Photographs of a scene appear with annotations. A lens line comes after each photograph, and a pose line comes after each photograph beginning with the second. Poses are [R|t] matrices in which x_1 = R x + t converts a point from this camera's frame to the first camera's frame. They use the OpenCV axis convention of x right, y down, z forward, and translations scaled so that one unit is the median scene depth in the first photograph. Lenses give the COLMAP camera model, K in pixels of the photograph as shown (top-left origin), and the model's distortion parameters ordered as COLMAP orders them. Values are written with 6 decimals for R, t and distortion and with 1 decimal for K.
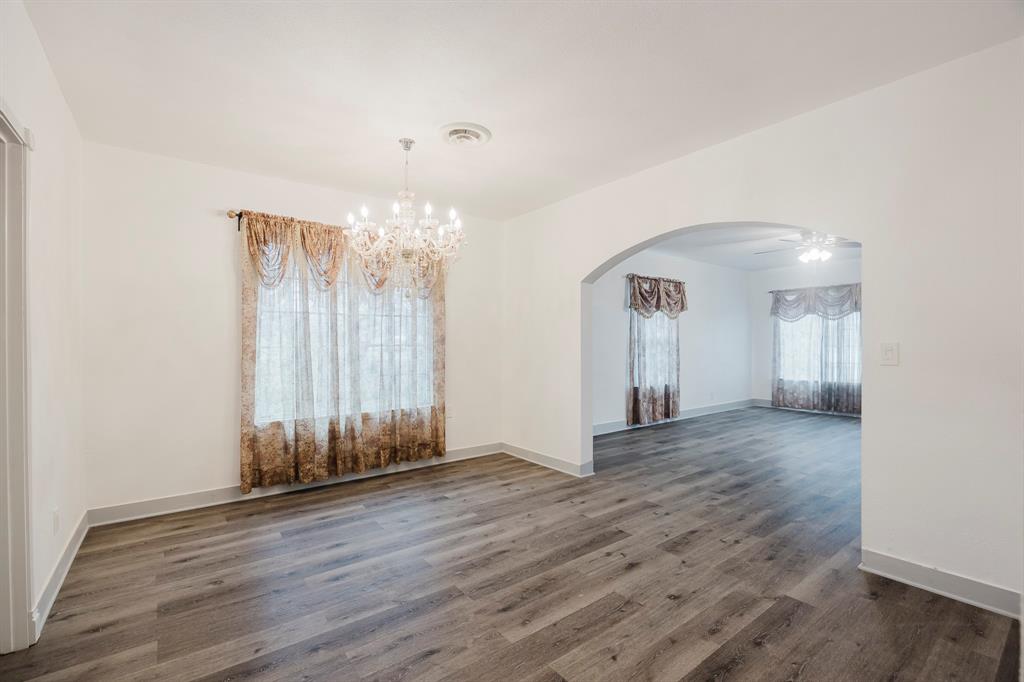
lens RADIAL K [[460.9, 0, 518.7], [0, 460.9, 342.5], [0, 0, 1]] dist [-0.015812, 0.001050]
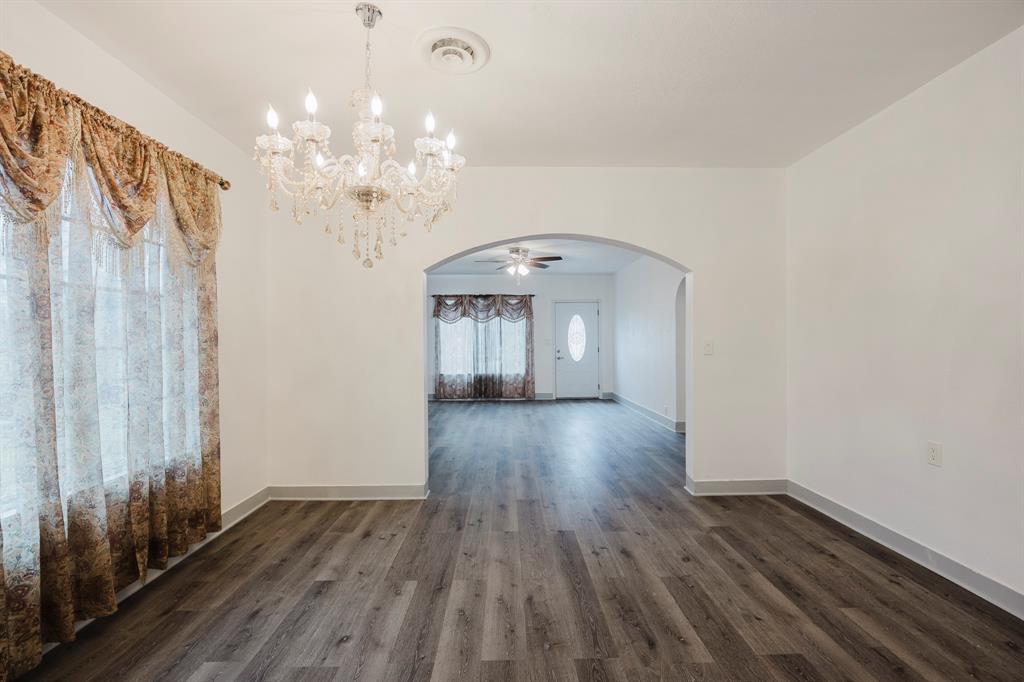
lens RADIAL K [[460.9, 0, 524.7], [0, 460.9, 344.2], [0, 0, 1]] dist [-0.015812, 0.001050]
pose [[0.585958, -0.008431, 0.810297, -0.459170], [0.005602, 0.999964, 0.006353, 0.000895], [-0.810322, 0.000817, 0.585984, 0.357028]]
